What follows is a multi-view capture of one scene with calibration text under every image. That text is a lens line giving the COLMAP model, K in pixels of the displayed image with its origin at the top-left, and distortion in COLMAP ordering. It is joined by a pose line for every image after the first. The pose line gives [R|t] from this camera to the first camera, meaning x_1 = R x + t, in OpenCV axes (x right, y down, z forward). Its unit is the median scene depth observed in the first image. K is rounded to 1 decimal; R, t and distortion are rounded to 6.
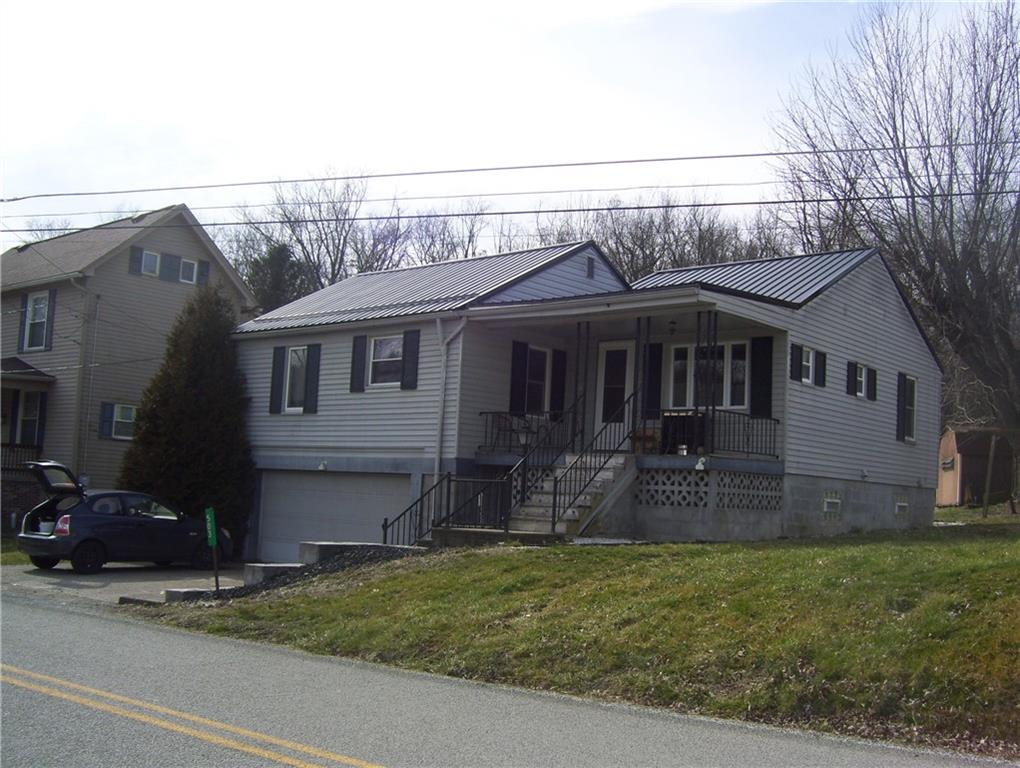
lens RADIAL K [[1114.4, 0, 509.4], [0, 1114.4, 382.6], [0, 0, 1]] dist [-0.131376, 0.000000]
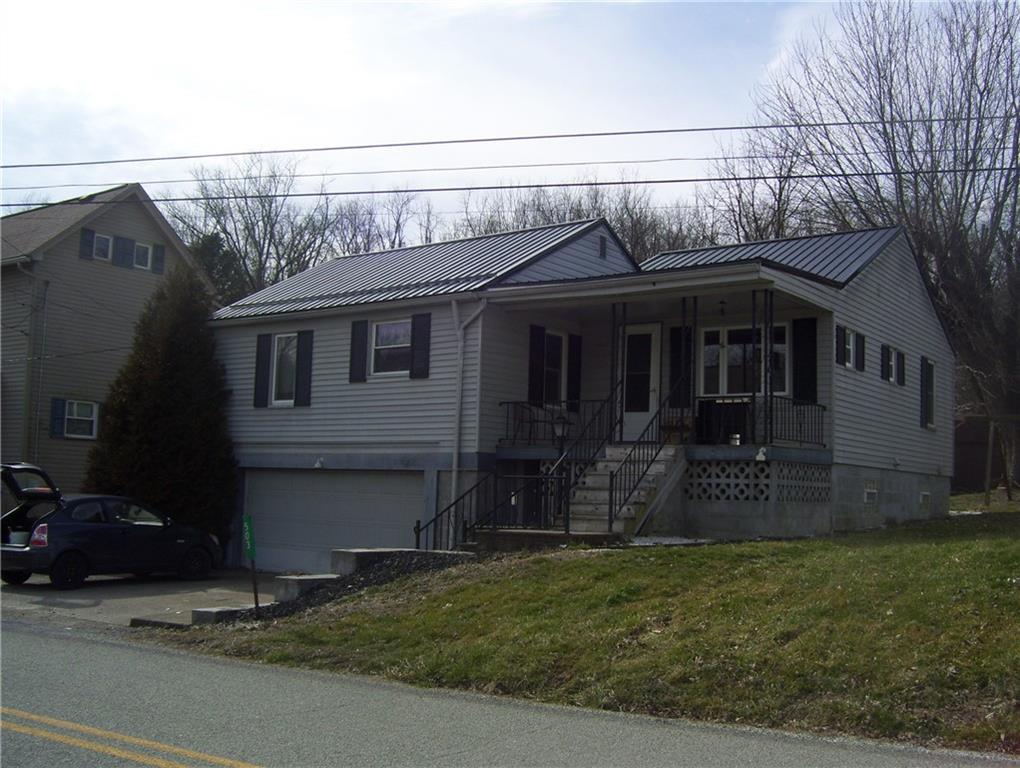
lens RADIAL K [[1114.4, 0, 513.2], [0, 1114.4, 383.1], [0, 0, 1]] dist [-0.131376, 0.000000]
pose [[0.996320, -0.010451, 0.085071, -0.094333], [0.009904, 0.999927, 0.006852, 0.004628], [-0.085137, -0.005984, 0.996351, 0.082361]]
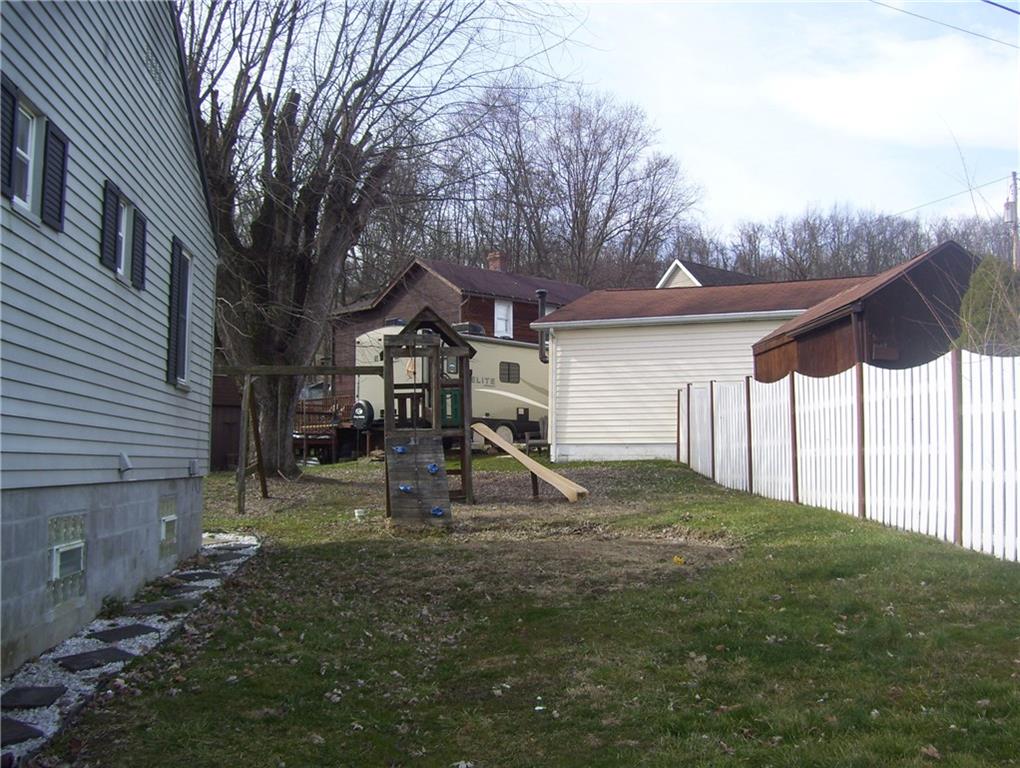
lens RADIAL K [[1114.4, 0, 509.2], [0, 1114.4, 385.7], [0, 0, 1]] dist [-0.131376, 0.000000]
pose [[0.685514, 0.000362, 0.728060, 0.129243], [-0.042307, 0.998330, 0.039338, 0.033012], [-0.726830, -0.057769, 0.684384, 0.647007]]
